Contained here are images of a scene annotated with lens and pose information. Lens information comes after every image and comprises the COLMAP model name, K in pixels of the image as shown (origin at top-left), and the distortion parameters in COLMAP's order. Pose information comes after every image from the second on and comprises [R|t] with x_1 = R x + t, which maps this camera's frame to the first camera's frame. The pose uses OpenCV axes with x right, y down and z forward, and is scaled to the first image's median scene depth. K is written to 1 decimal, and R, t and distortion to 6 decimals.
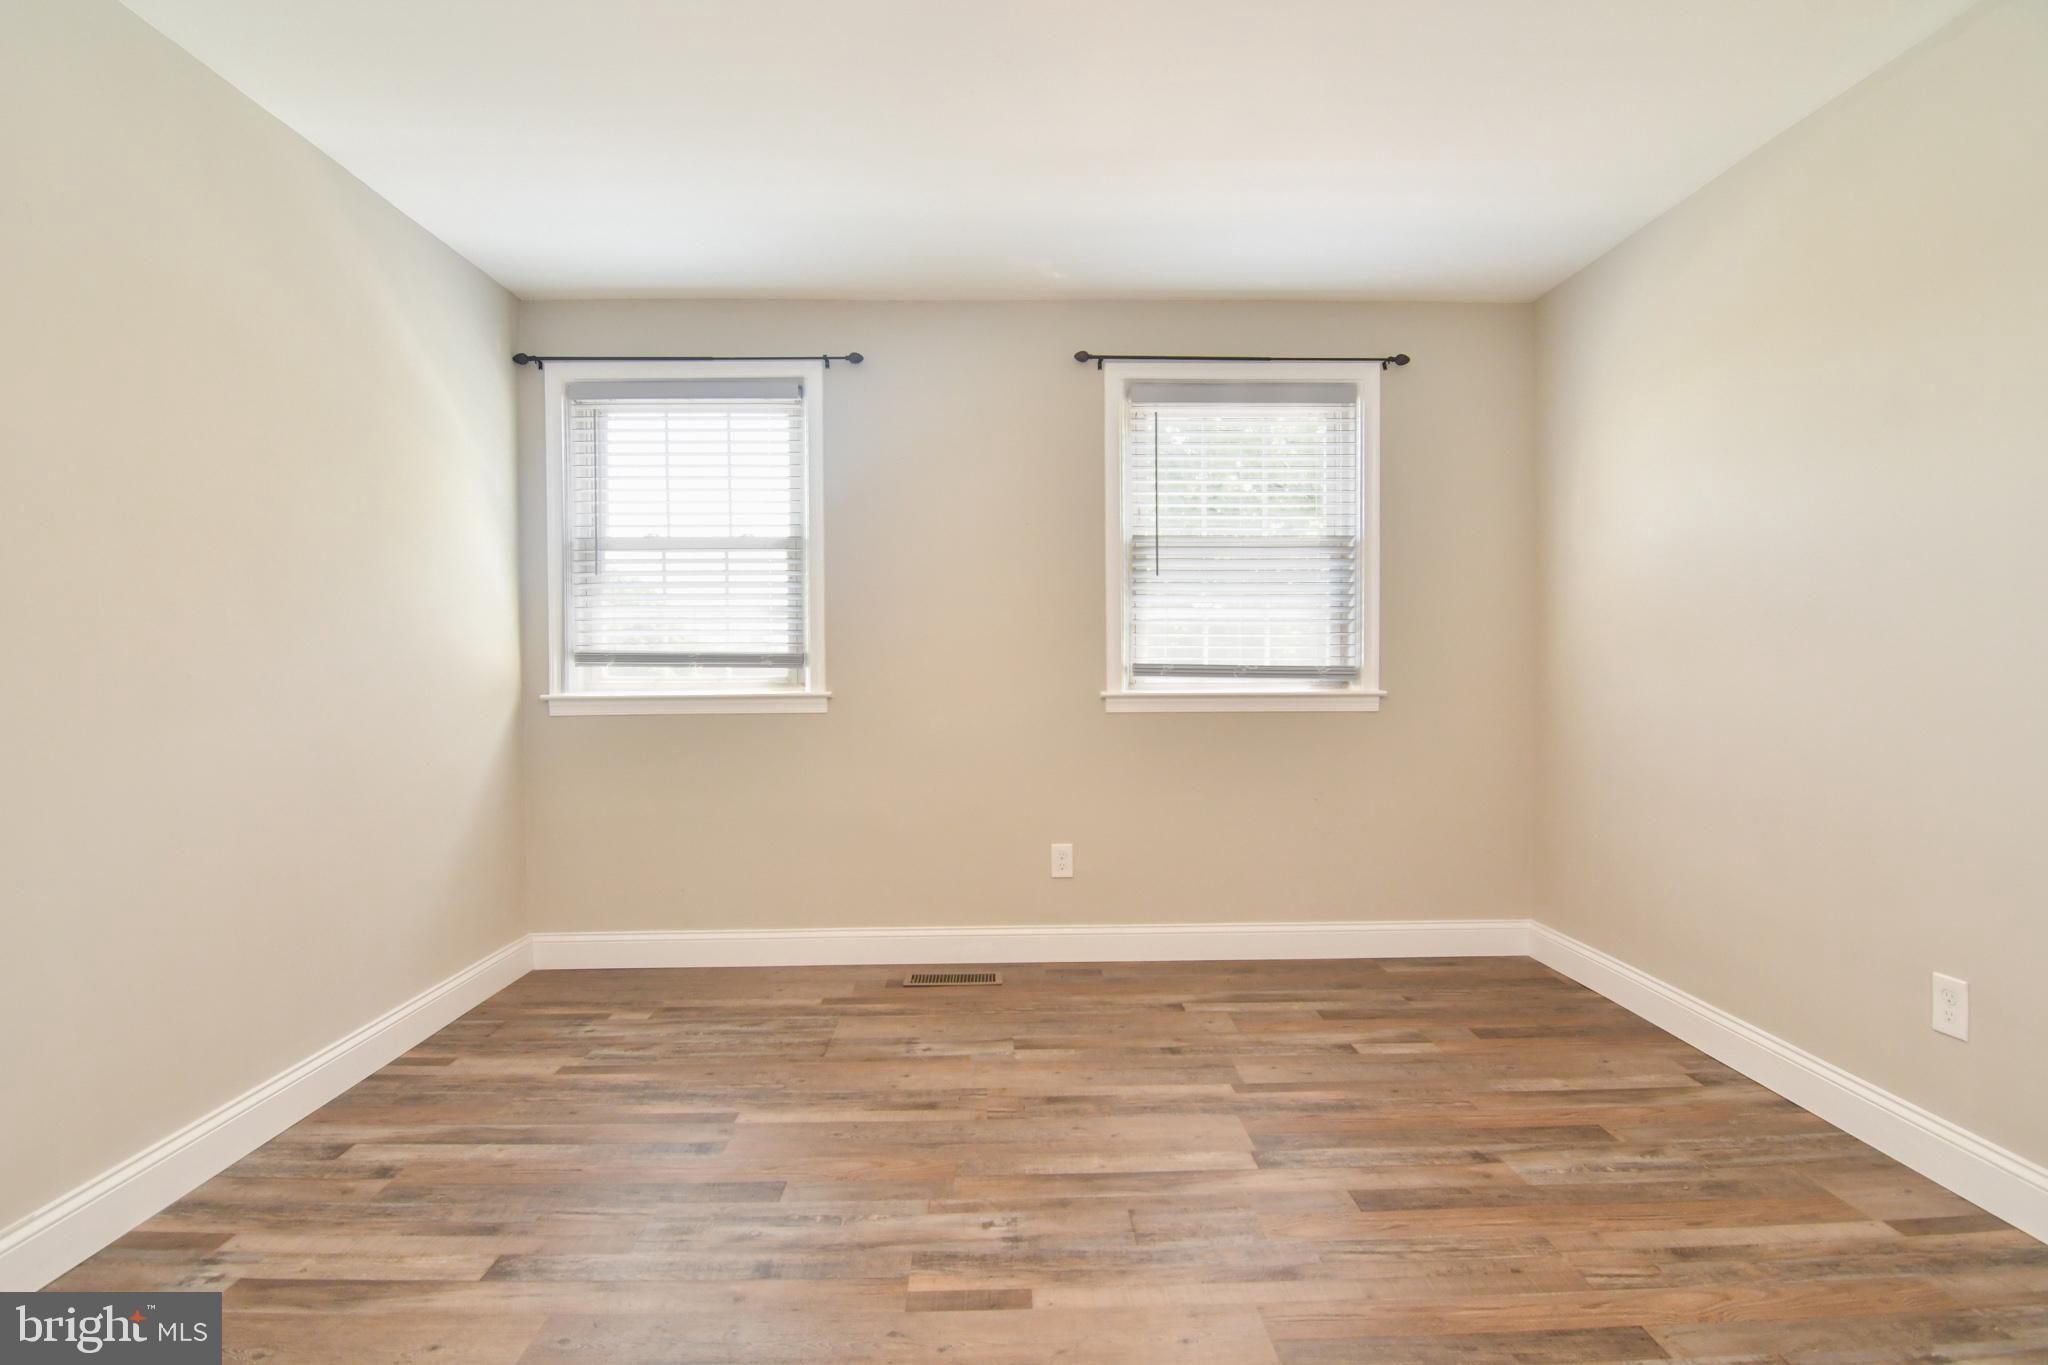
lens RADIAL K [[985.1, 0, 1016.1], [0, 985.1, 676.9], [0, 0, 1]] dist [-0.002636, -0.012359]
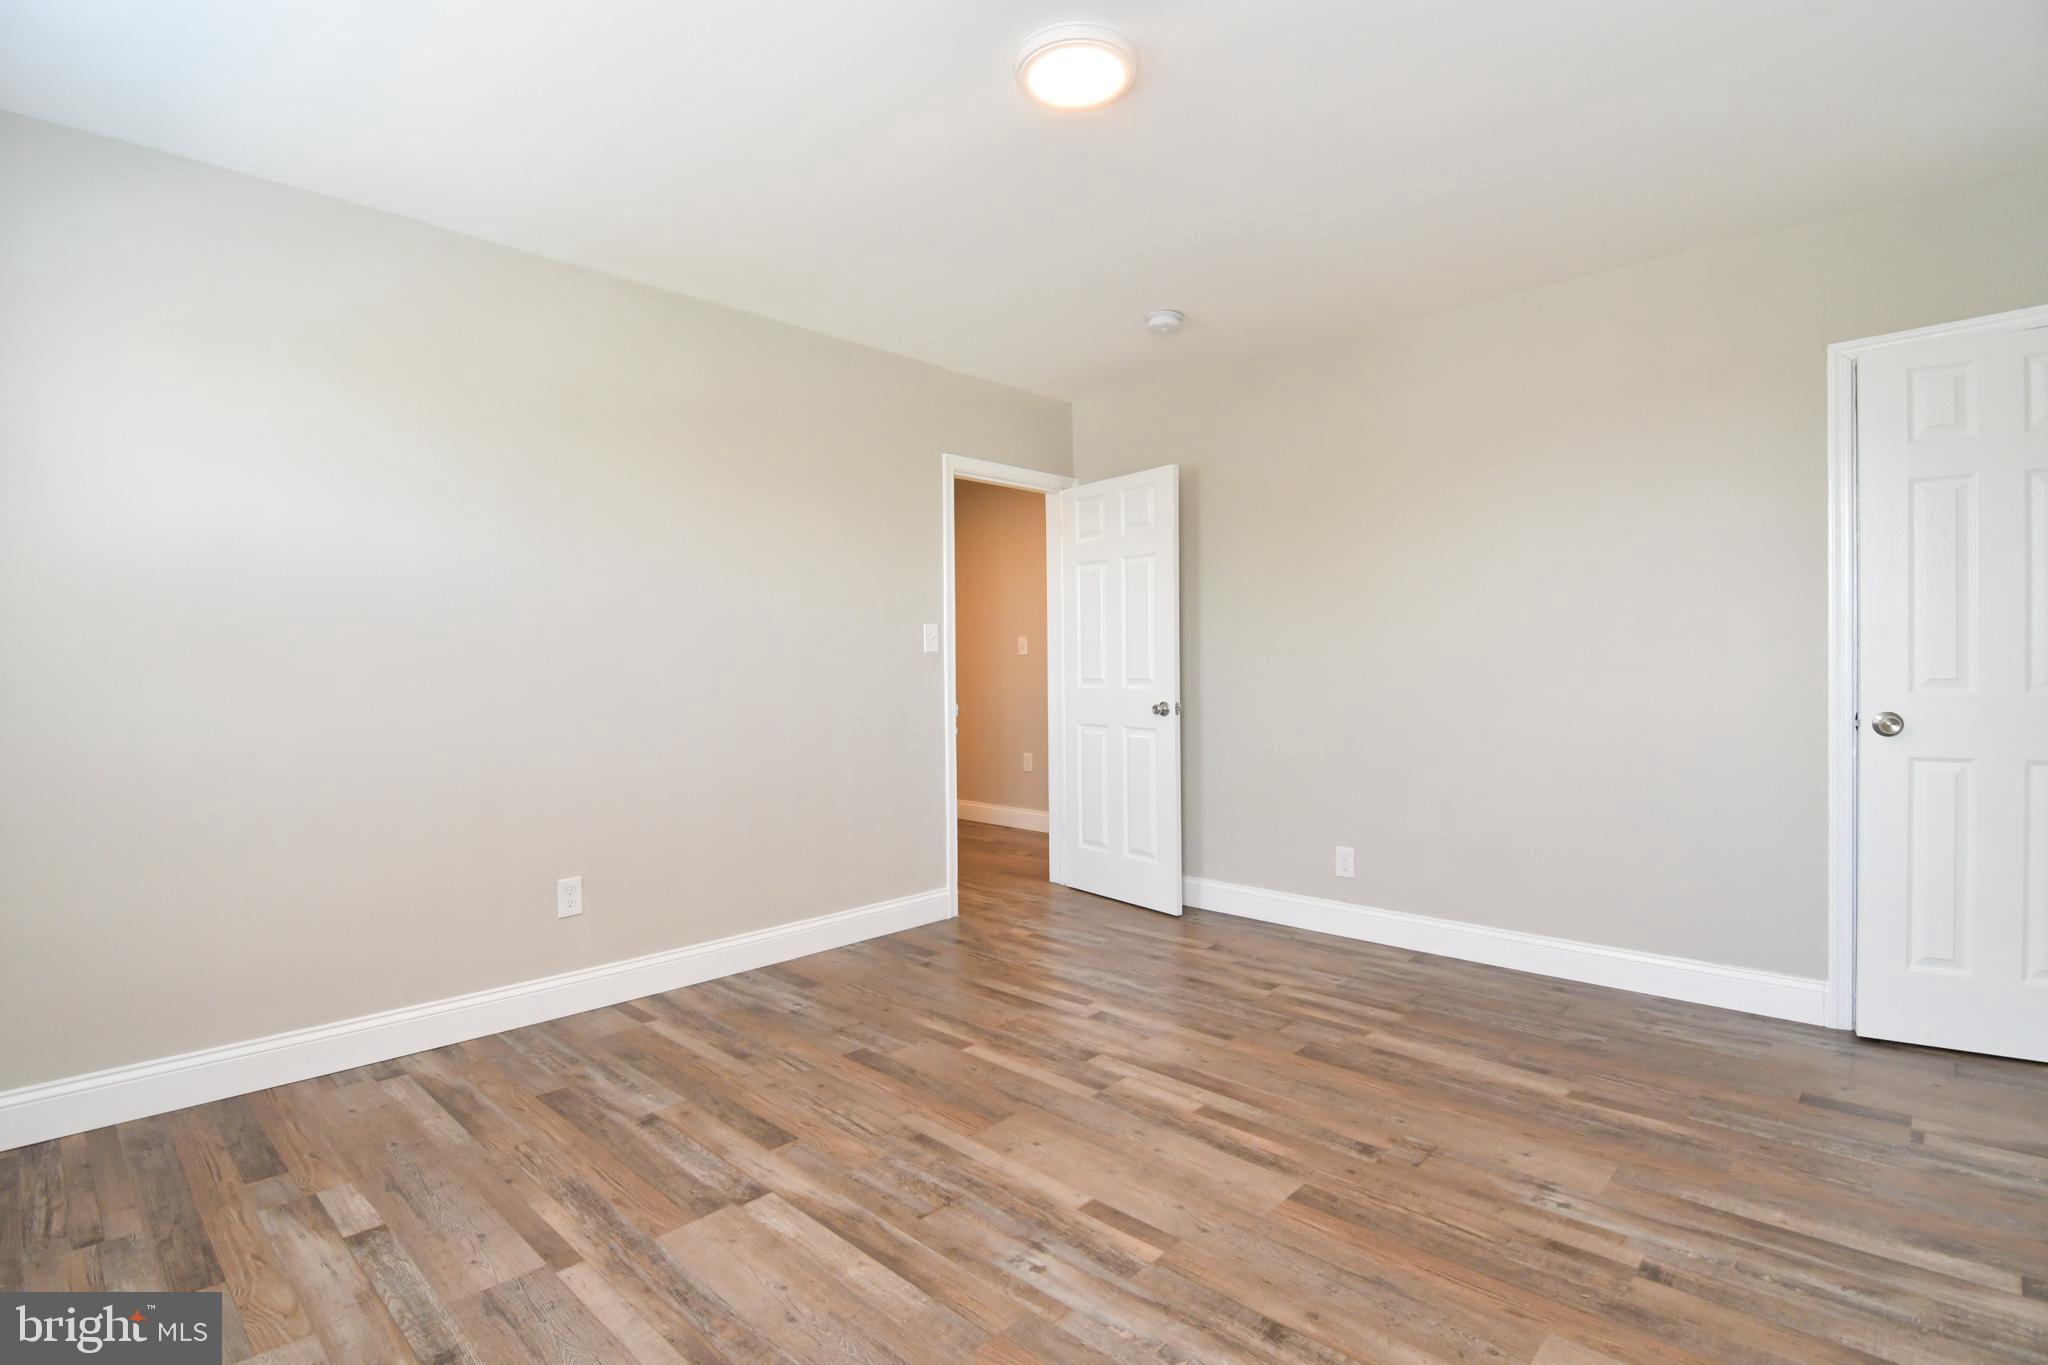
lens RADIAL K [[985.1, 0, 1016.1], [0, 985.1, 676.9], [0, 0, 1]] dist [-0.002636, -0.012359]
pose [[-0.705859, 0.005516, 0.708331, -0.625523], [0.021881, 0.999662, 0.014019, -0.016483], [-0.708015, 0.025395, -0.705741, 1.530788]]
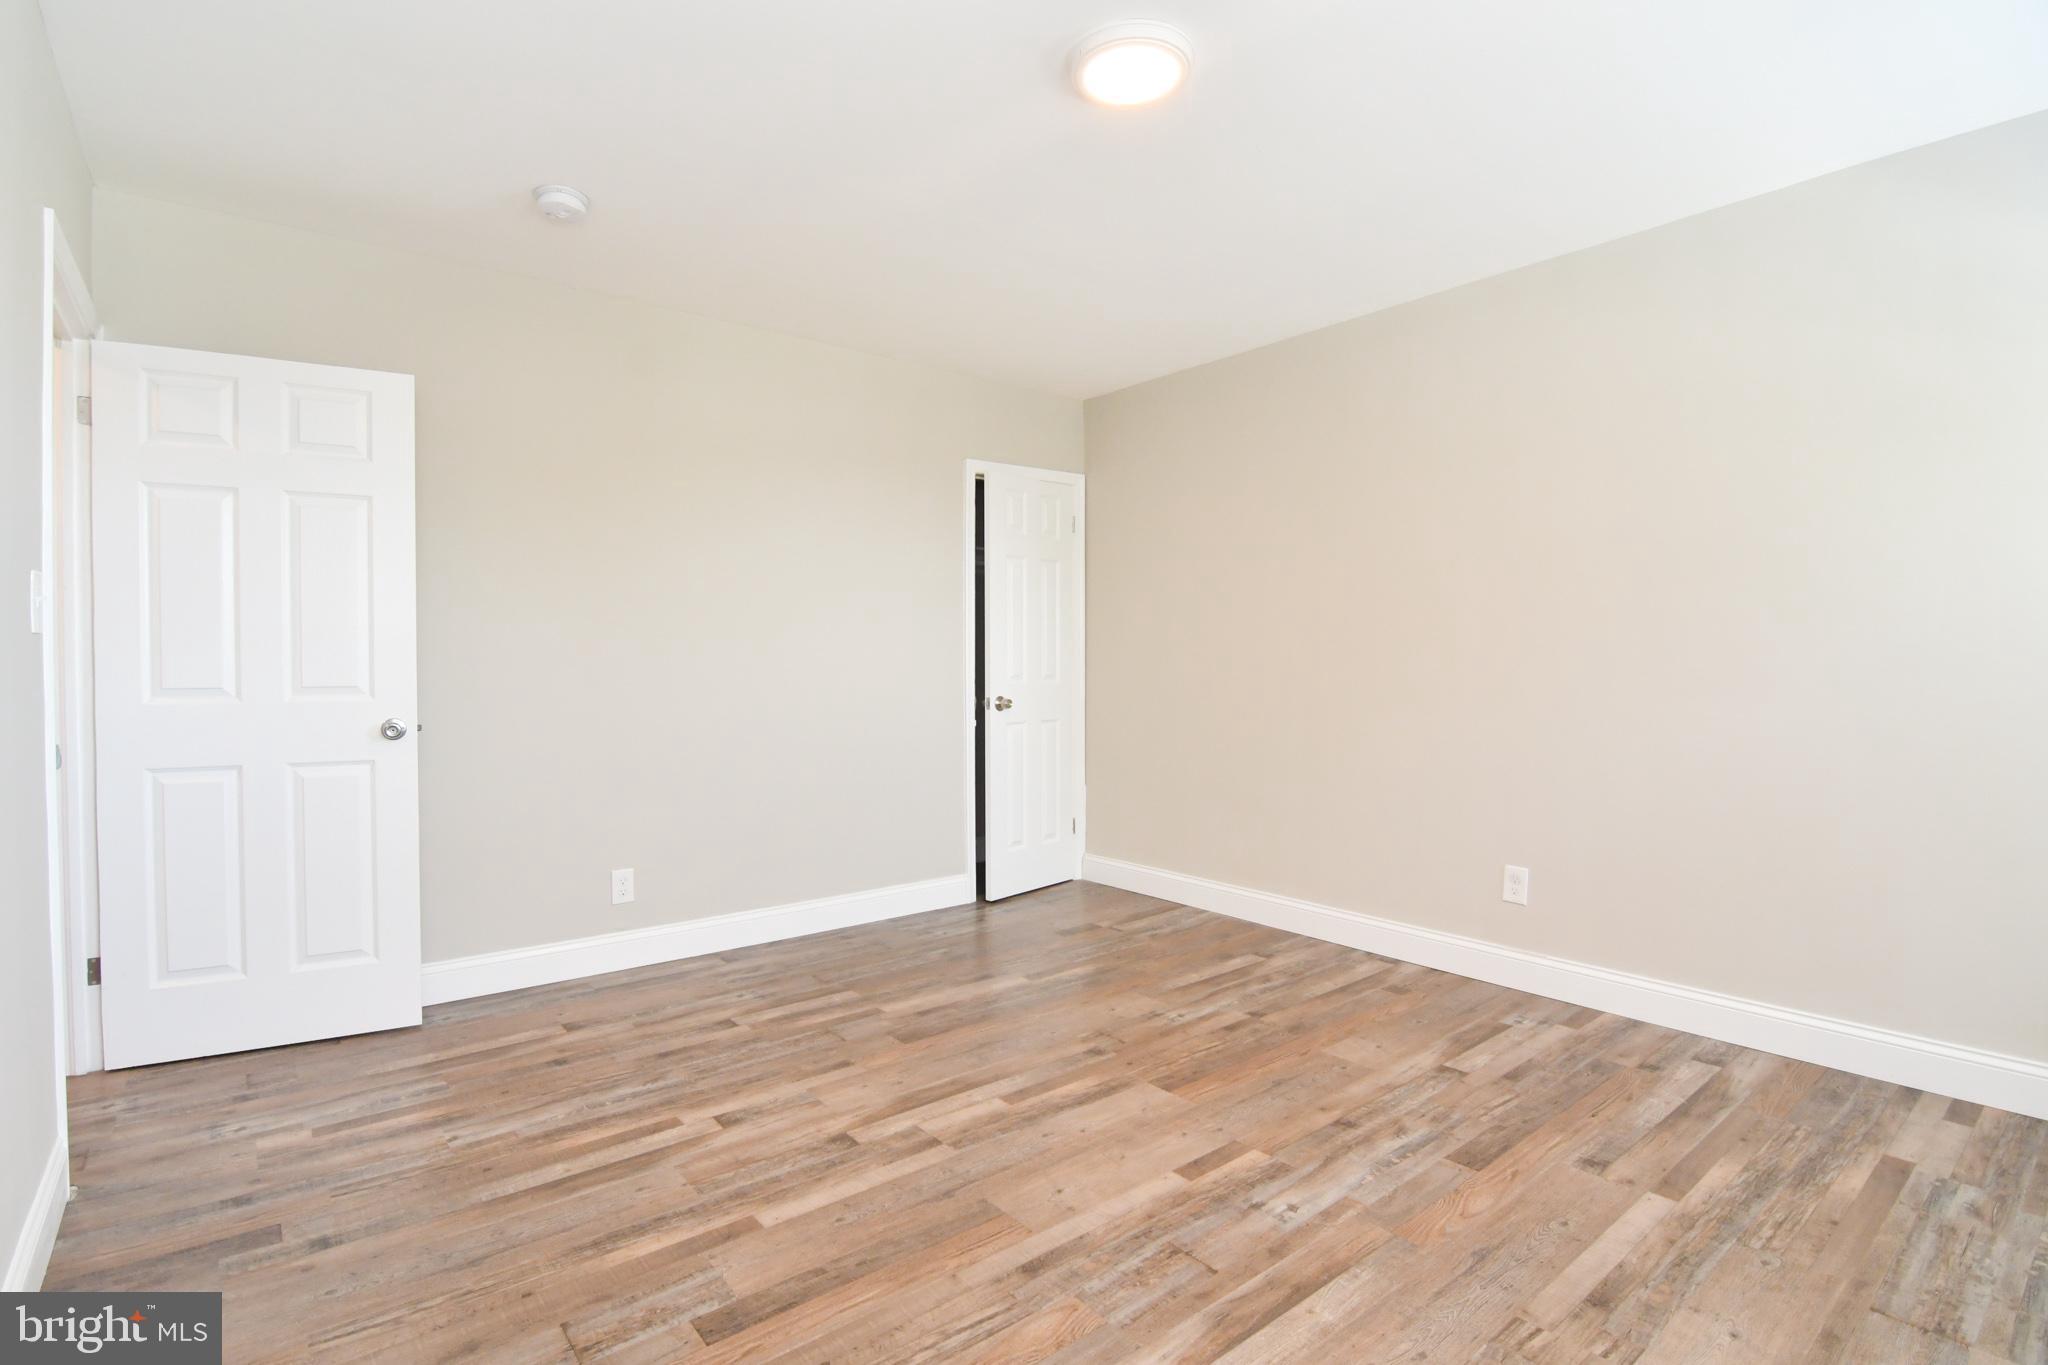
lens RADIAL K [[985.1, 0, 1016.1], [0, 985.1, 676.9], [0, 0, 1]] dist [-0.002636, -0.012359]
pose [[-0.790561, 0.015909, -0.612177, 0.758196], [-0.000259, 0.999654, 0.026313, -0.024055], [0.612383, 0.020961, -0.790283, 1.499344]]
